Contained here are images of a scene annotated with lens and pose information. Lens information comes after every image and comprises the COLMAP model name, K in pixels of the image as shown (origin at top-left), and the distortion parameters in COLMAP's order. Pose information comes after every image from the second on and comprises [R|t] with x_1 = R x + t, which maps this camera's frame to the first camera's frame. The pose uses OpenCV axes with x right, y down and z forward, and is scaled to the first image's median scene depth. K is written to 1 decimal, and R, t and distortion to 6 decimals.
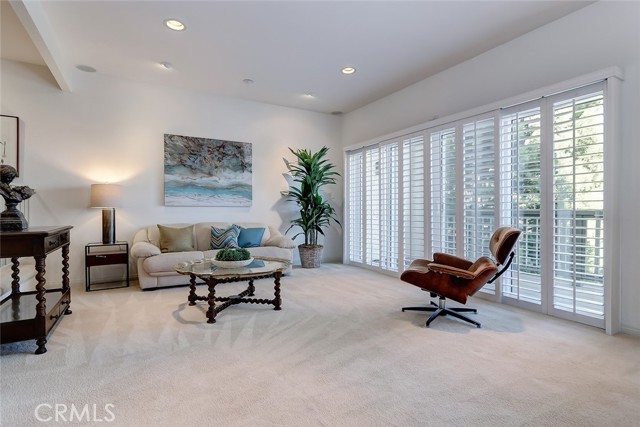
lens RADIAL K [[322.6, 0, 320.0], [0, 322.6, 213.5], [0, 0, 1]] dist [-0.000606, -0.000003]
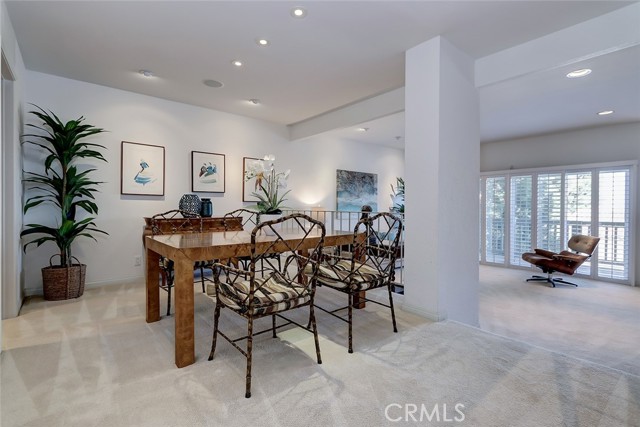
lens RADIAL K [[295.1, 0, 320.0], [0, 295.1, 213.5], [0, 0, 1]] dist [0.003205, 0.000327]
pose [[0.983854, -0.002221, 0.178961, -0.756387], [0.001125, 0.999980, 0.006227, -0.056146], [-0.178971, -0.005926, 0.983836, -0.267007]]
